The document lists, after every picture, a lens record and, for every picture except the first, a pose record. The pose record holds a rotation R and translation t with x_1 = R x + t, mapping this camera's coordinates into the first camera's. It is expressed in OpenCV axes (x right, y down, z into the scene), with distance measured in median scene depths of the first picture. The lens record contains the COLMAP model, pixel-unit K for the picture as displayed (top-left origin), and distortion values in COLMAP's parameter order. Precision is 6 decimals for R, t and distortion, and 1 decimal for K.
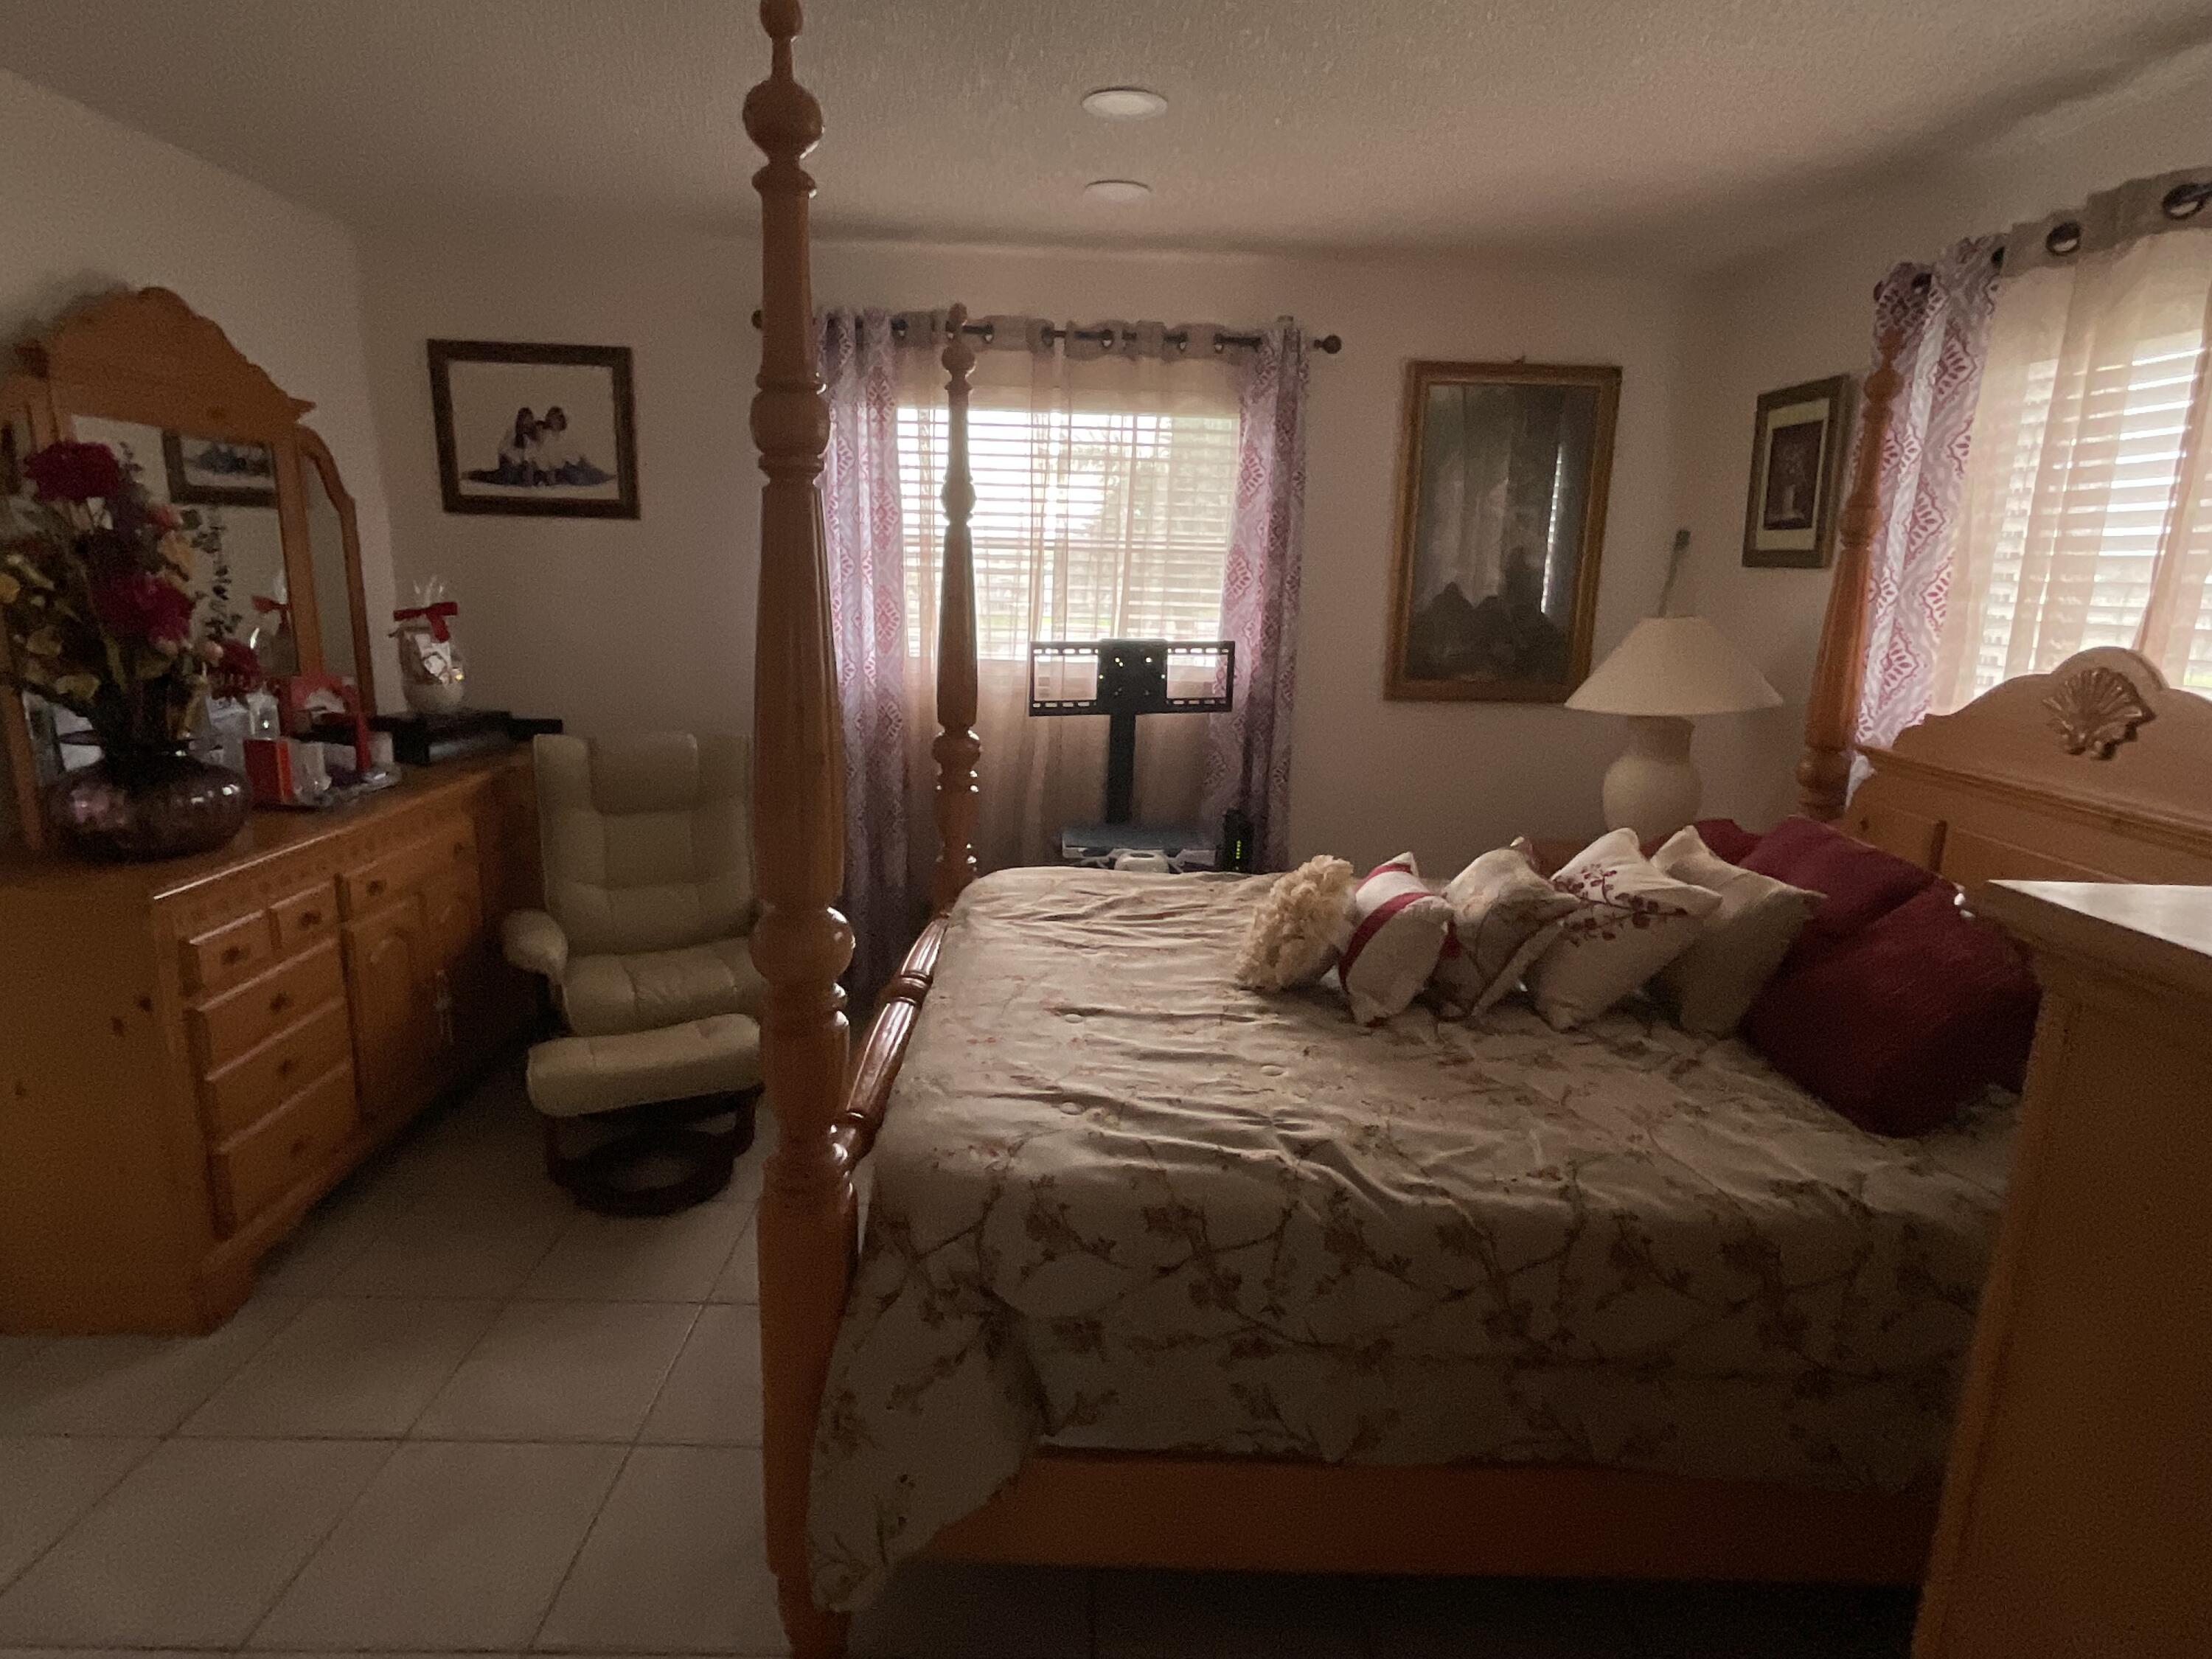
lens RADIAL K [[1160.6, 0, 1094.9], [0, 1160.6, 829.6], [0, 0, 1]] dist [0.000769, 0.001182]
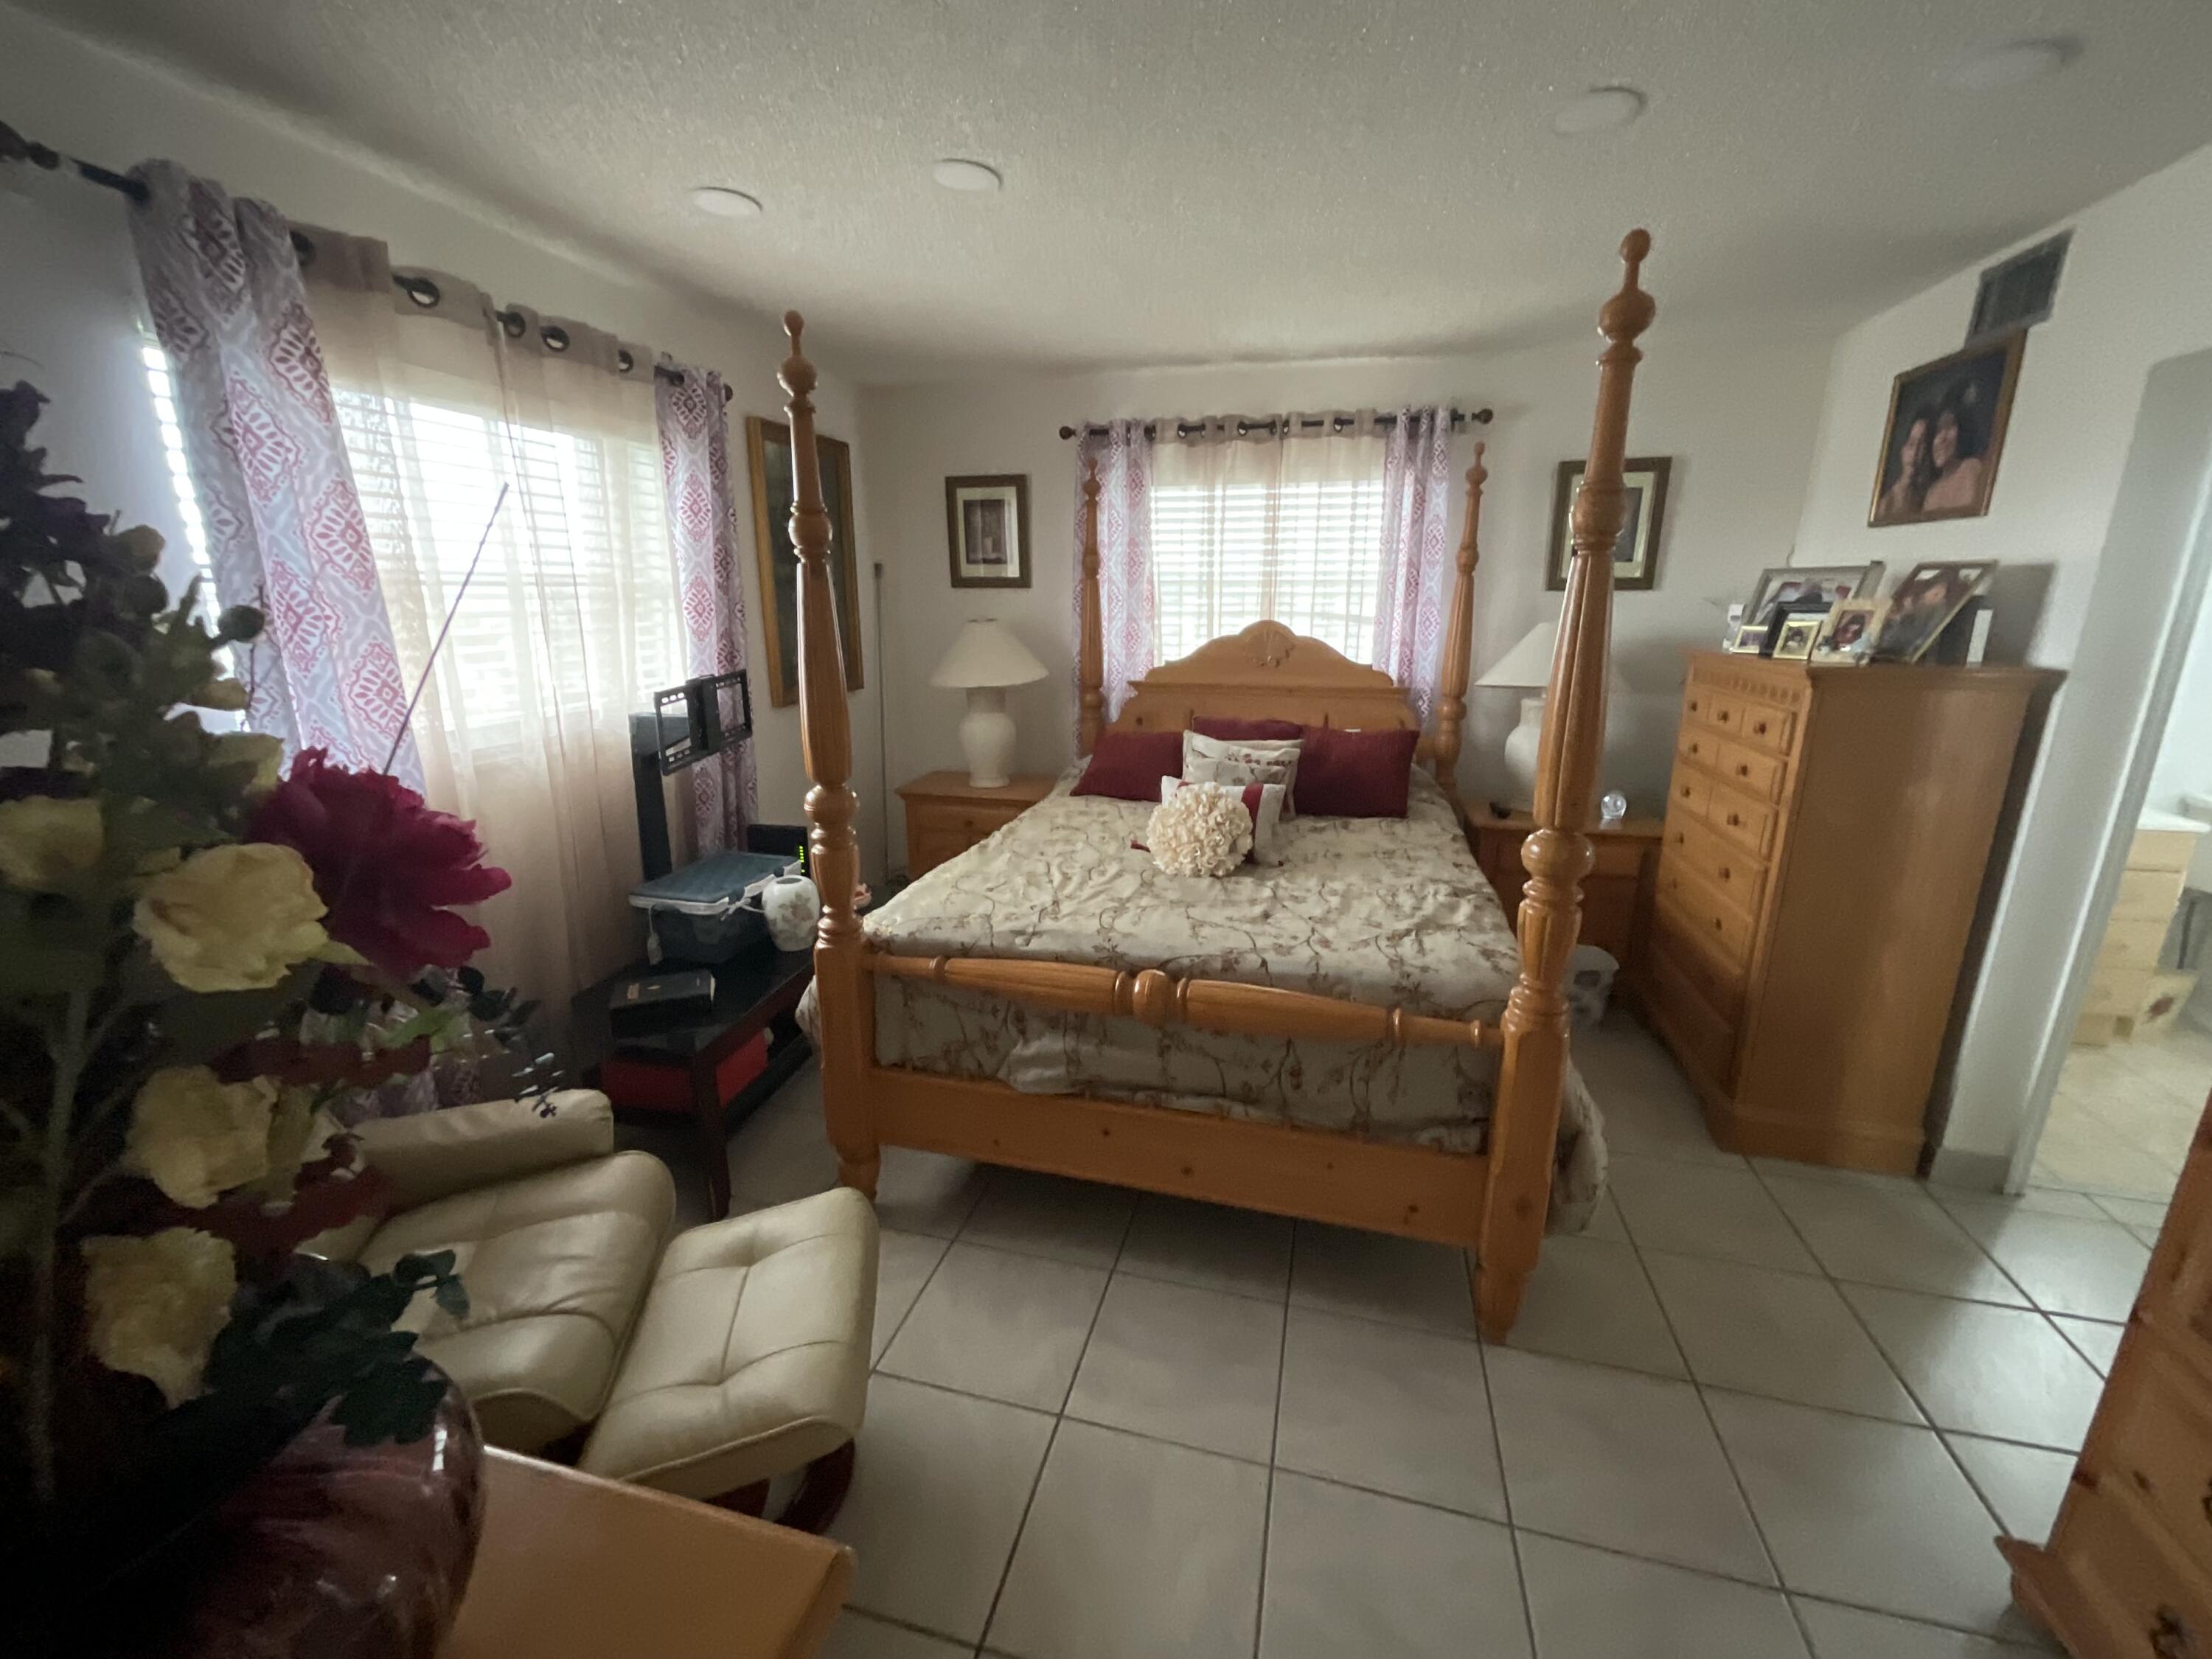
lens RADIAL K [[895.1, 0, 1106.0], [0, 895.1, 829.5], [0, 0, 1]] dist [0.010800, -0.003473]
pose [[0.275432, -0.273011, 0.921739, -0.629036], [0.223779, 0.950694, 0.214718, -0.135459], [-0.934912, 0.147126, 0.322946, 0.484423]]
